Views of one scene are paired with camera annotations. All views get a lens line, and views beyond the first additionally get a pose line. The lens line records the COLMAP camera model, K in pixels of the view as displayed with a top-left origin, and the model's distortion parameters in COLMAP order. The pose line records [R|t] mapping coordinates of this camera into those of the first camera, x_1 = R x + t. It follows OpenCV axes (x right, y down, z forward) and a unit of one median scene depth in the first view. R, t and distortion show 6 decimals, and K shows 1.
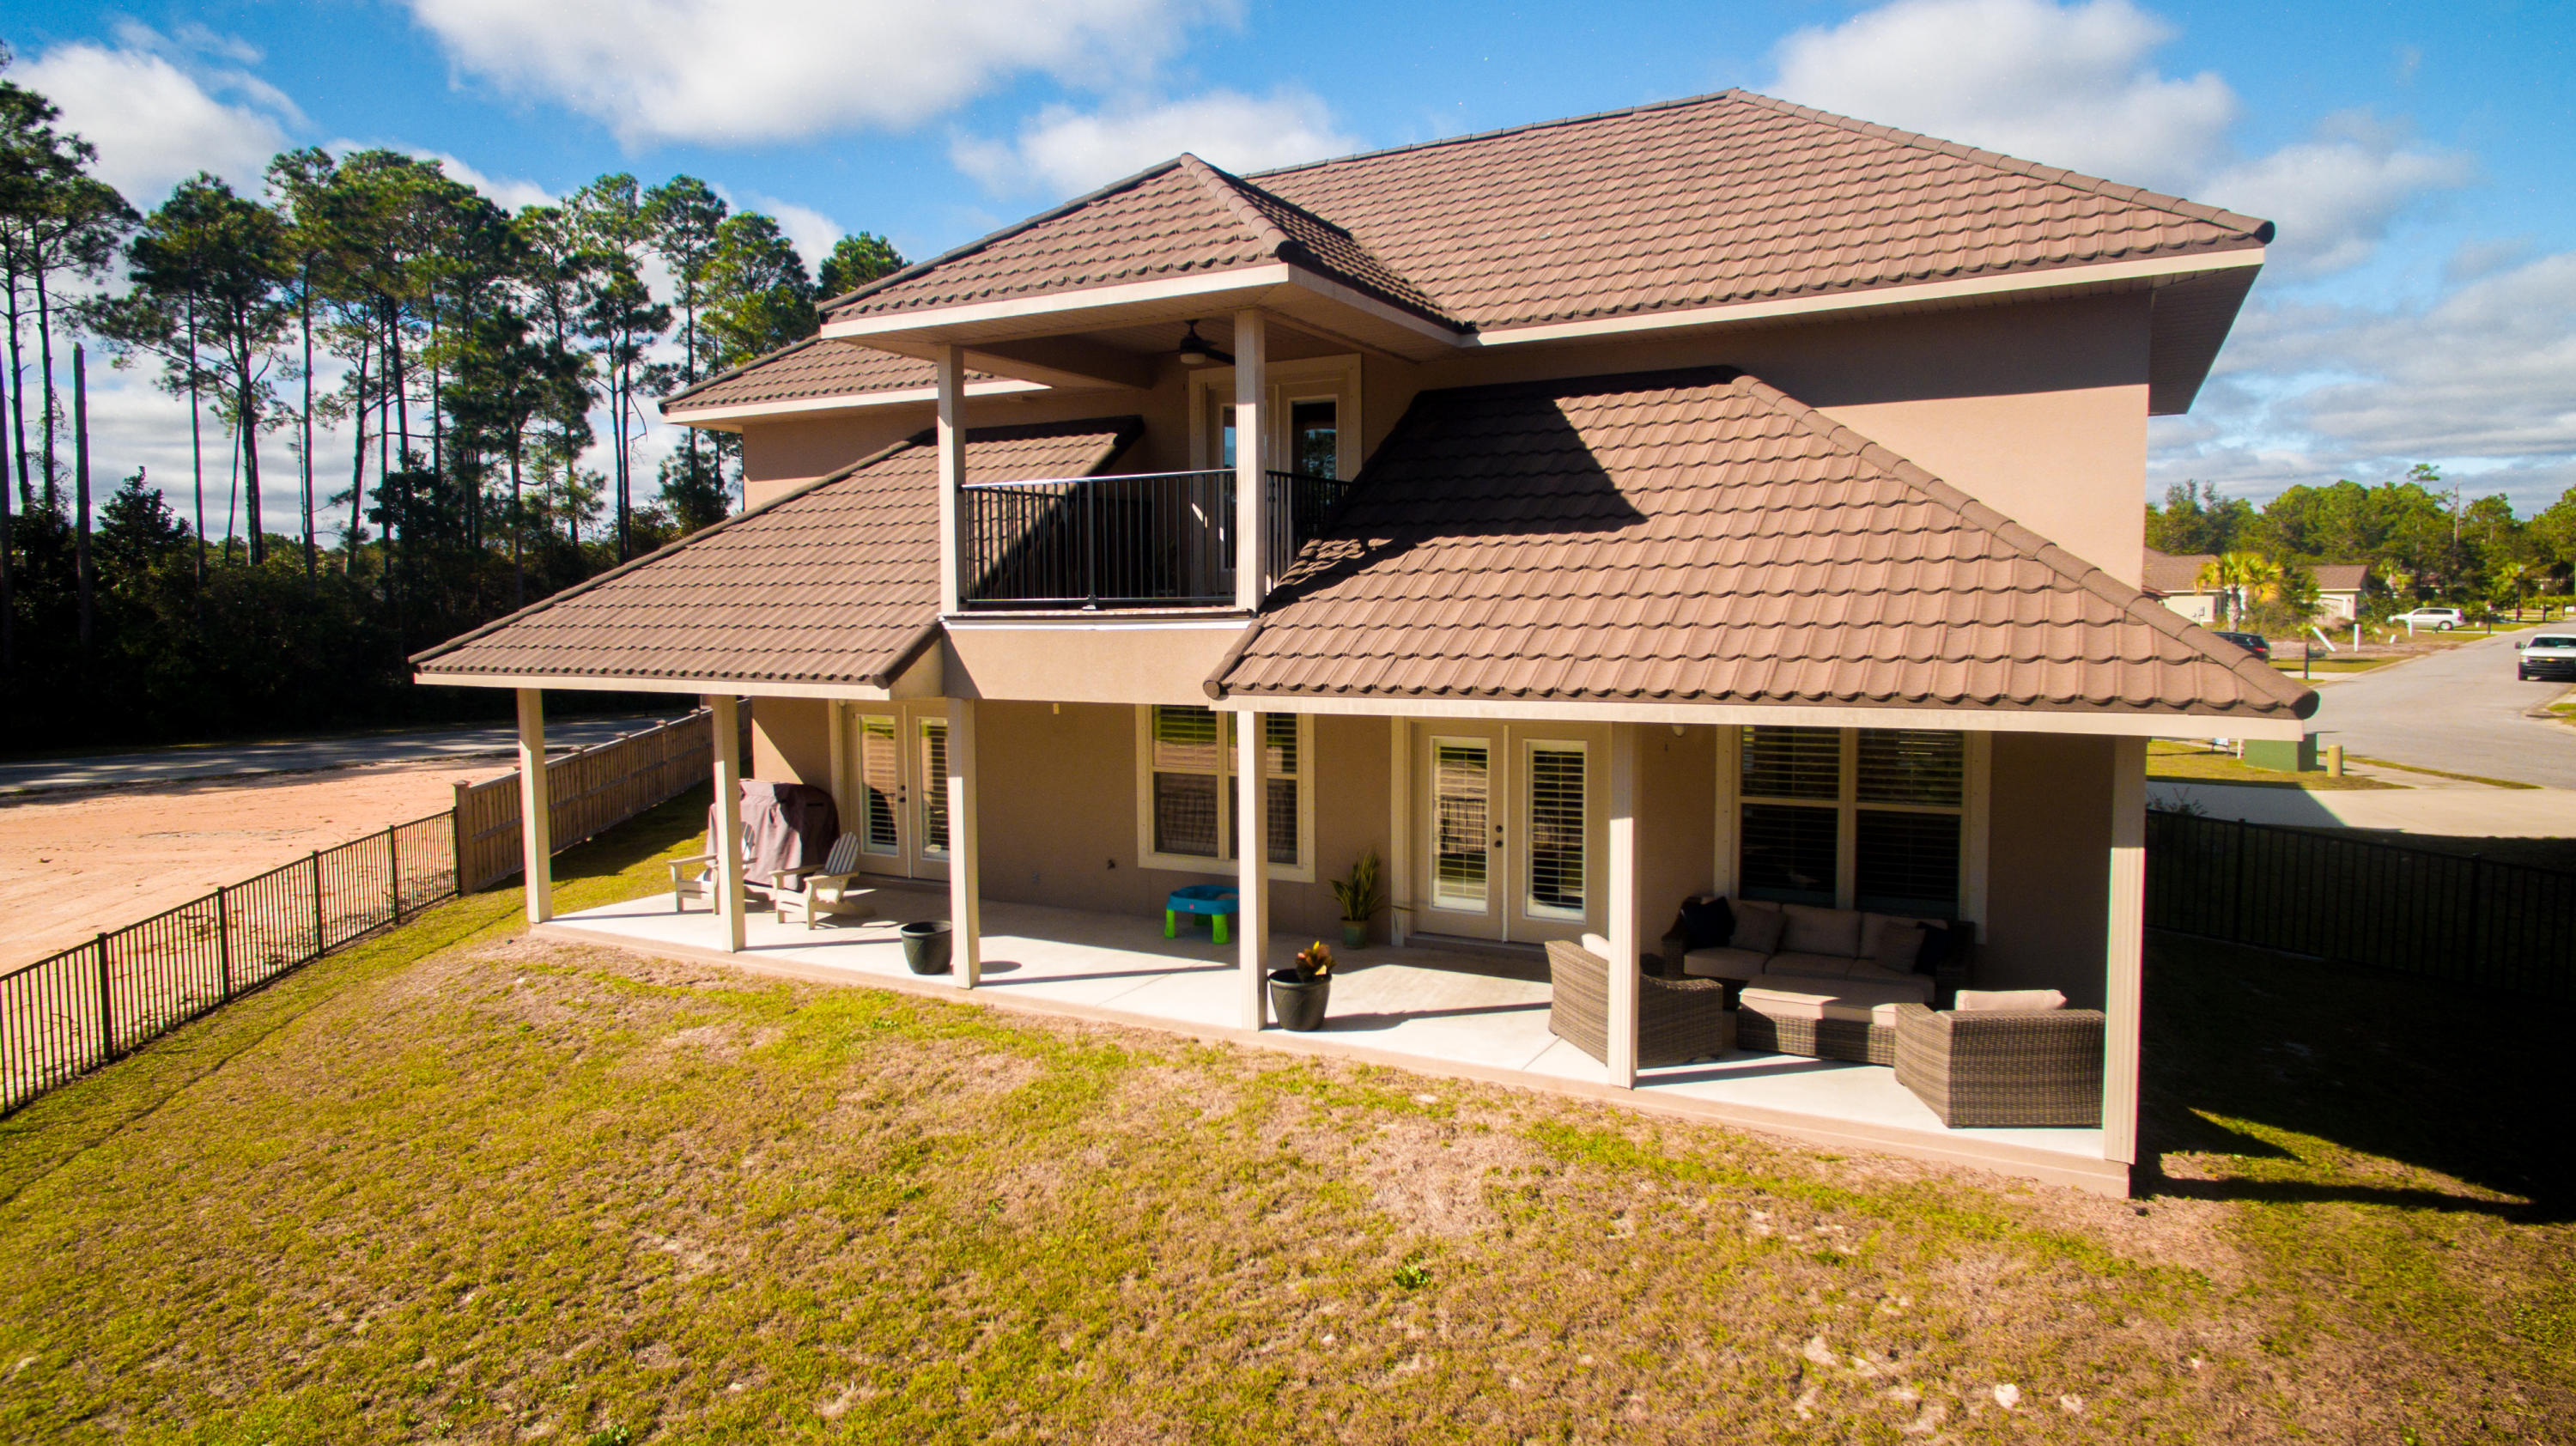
lens RADIAL K [[1469.6, 0, 1279.1], [0, 1469.6, 725.4], [0, 0, 1]] dist [0.003736, 0.007069]
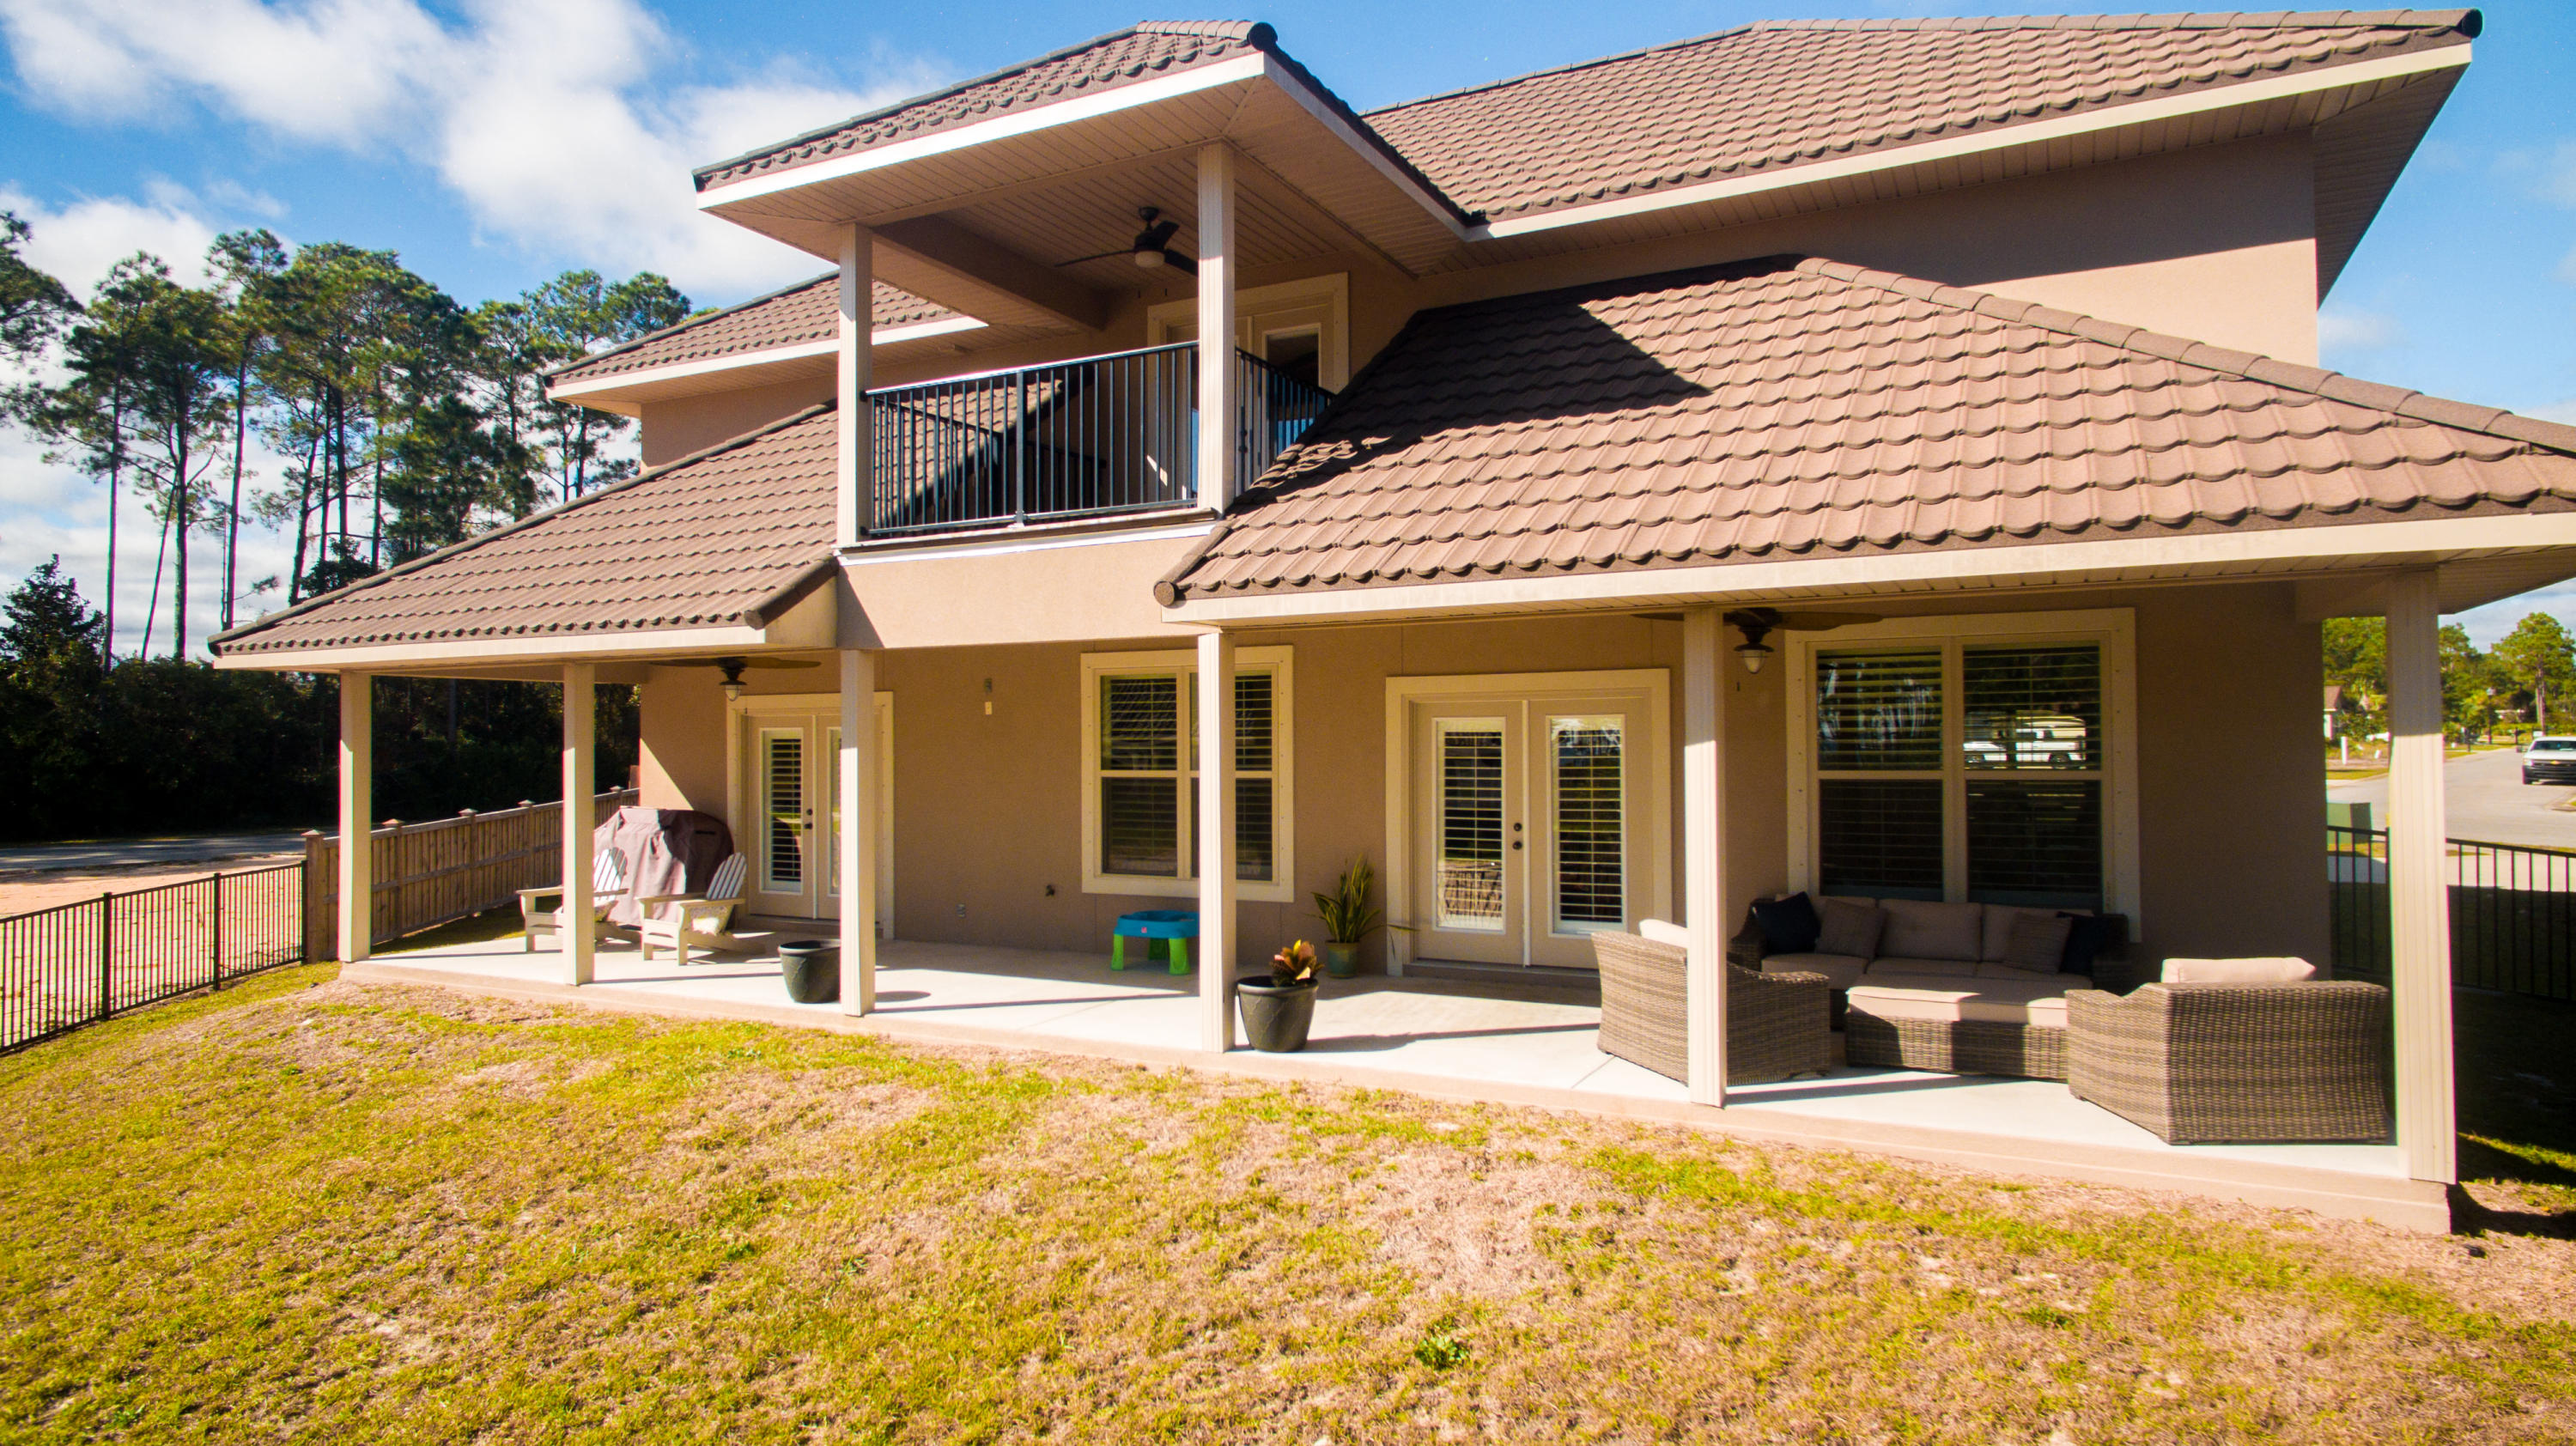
lens RADIAL K [[1469.6, 0, 1283.4], [0, 1469.6, 717.6], [0, 0, 1]] dist [0.003736, 0.007069]
pose [[0.999769, 0.002198, 0.021360, 0.000642], [-0.000071, 0.995081, -0.099067, 0.110763], [-0.021472, 0.099042, 0.994852, 0.215619]]
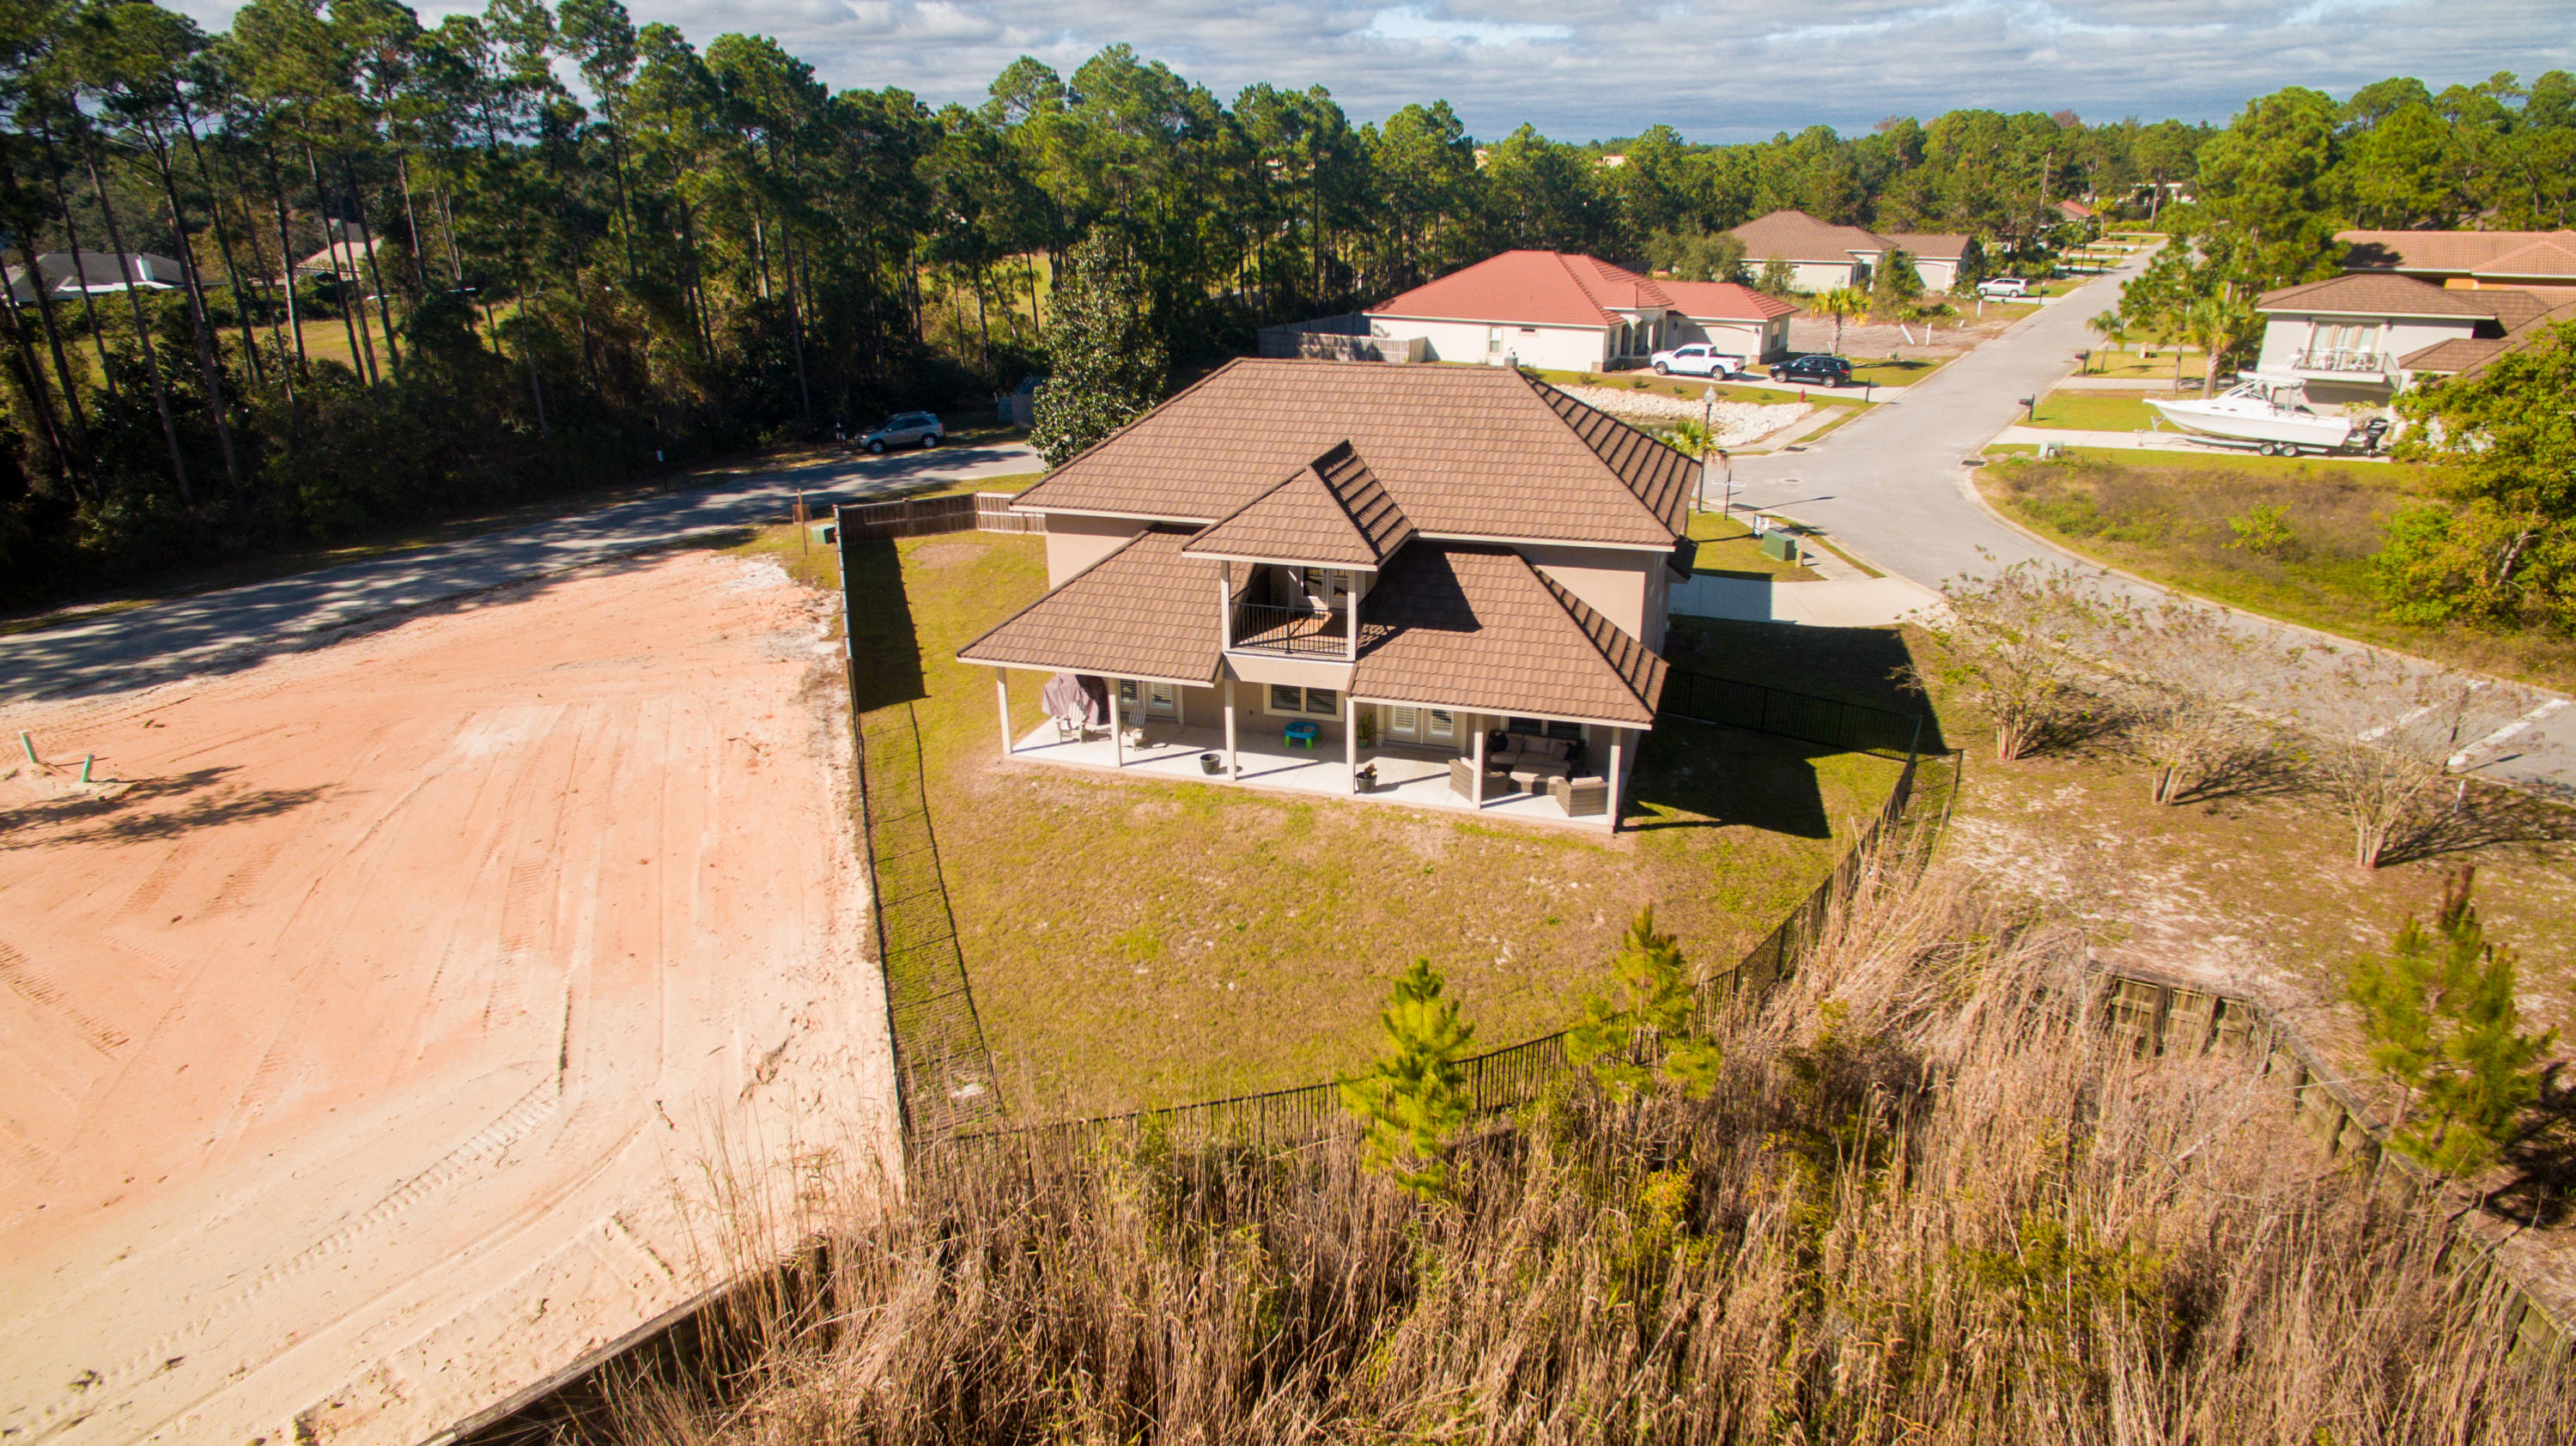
lens RADIAL K [[1469.6, 0, 1296.7], [0, 1469.6, 718.3], [0, 0, 1]] dist [0.003736, 0.007069]
pose [[0.981399, -0.069074, 0.179125, -0.654589], [0.017875, 0.961855, 0.272975, -0.759457], [-0.191147, -0.264696, 0.945198, -1.757453]]
